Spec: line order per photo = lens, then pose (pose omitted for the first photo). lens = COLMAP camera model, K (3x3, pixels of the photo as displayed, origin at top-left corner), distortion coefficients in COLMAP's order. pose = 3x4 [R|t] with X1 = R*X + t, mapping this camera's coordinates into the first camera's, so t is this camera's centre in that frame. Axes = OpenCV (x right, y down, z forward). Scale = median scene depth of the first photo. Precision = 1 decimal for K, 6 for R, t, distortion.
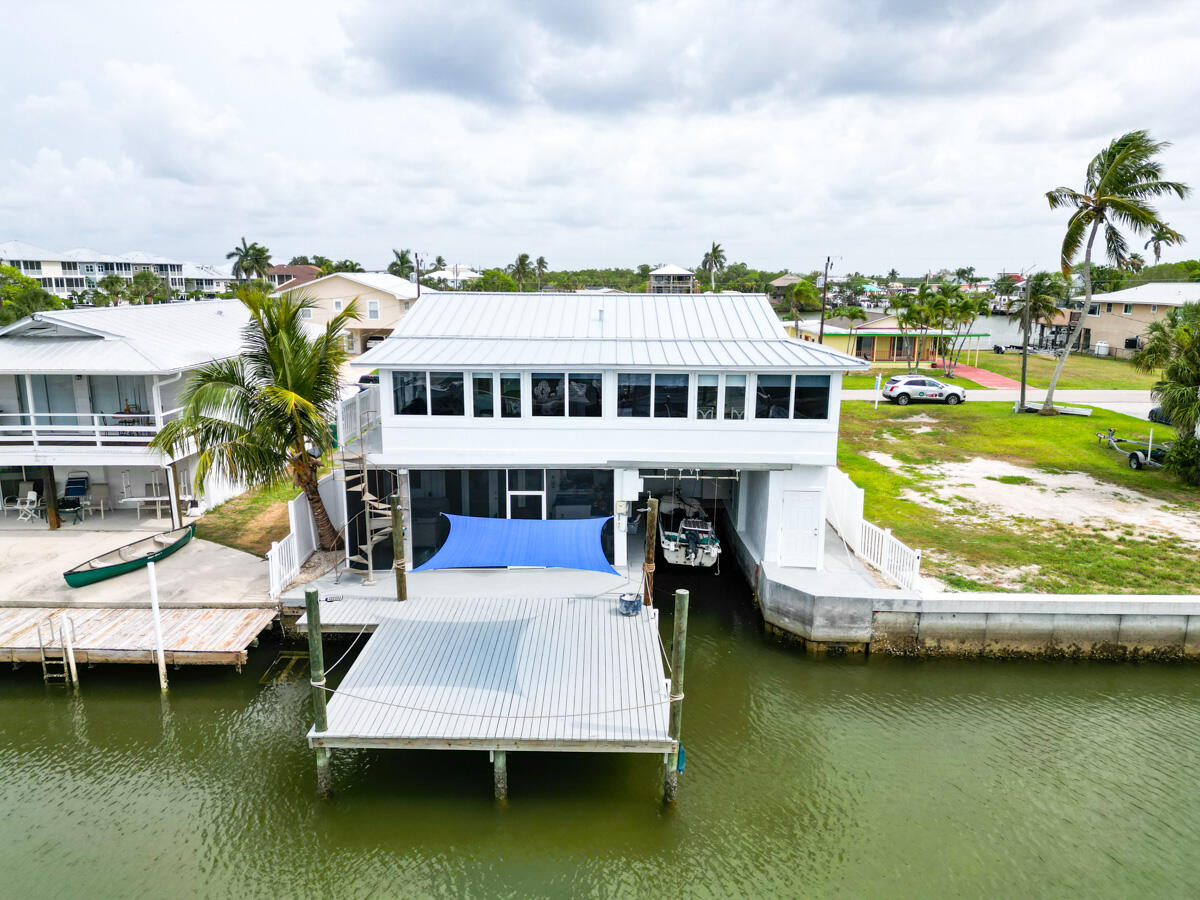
lens RADIAL K [[835.0, 0, 594.9], [0, 835.0, 444.6], [0, 0, 1]] dist [0.079461, -0.076616]
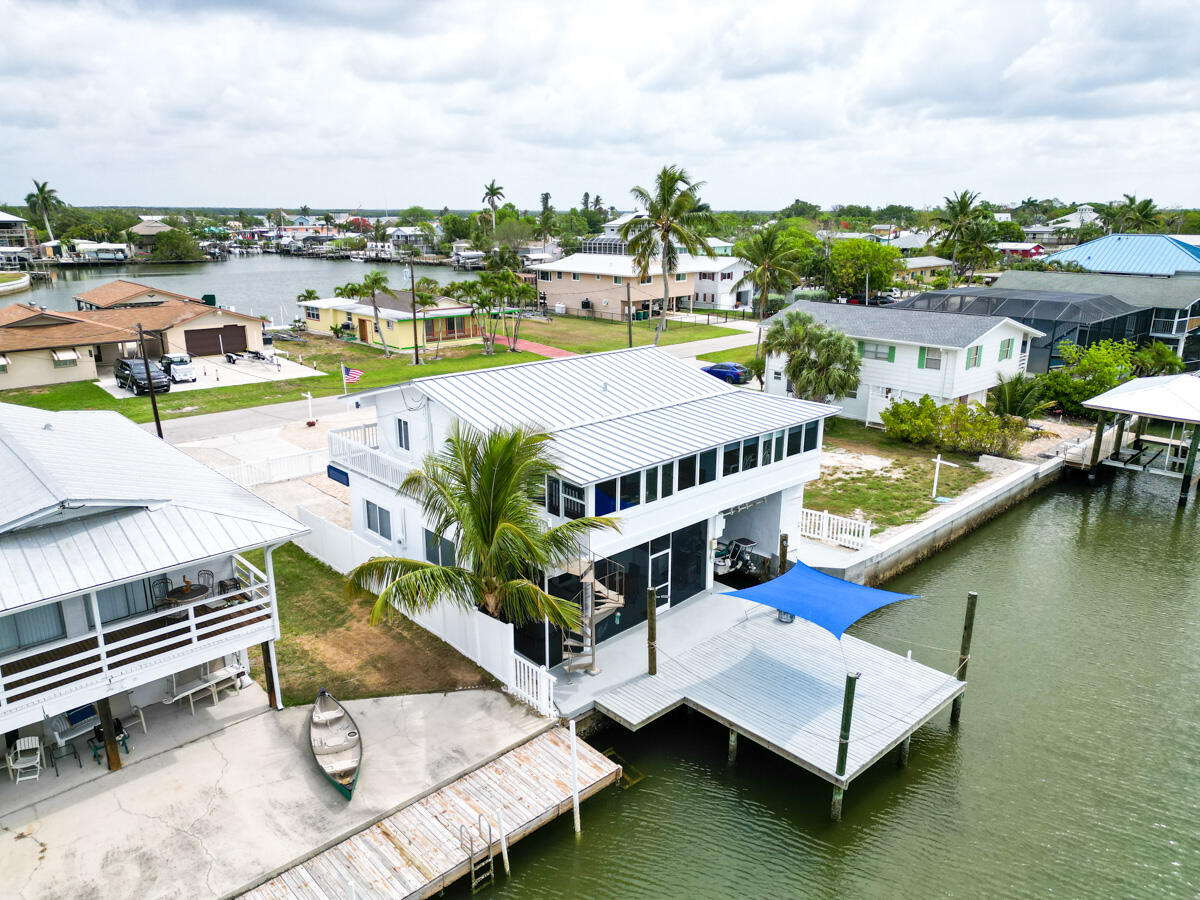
lens RADIAL K [[835.0, 0, 602.9], [0, 835.0, 450.8], [0, 0, 1]] dist [0.079461, -0.076616]
pose [[0.715094, -0.193384, 0.671746, -0.810346], [0.135785, 0.981095, 0.137893, -0.232742], [-0.685714, -0.007394, 0.727834, 0.160465]]
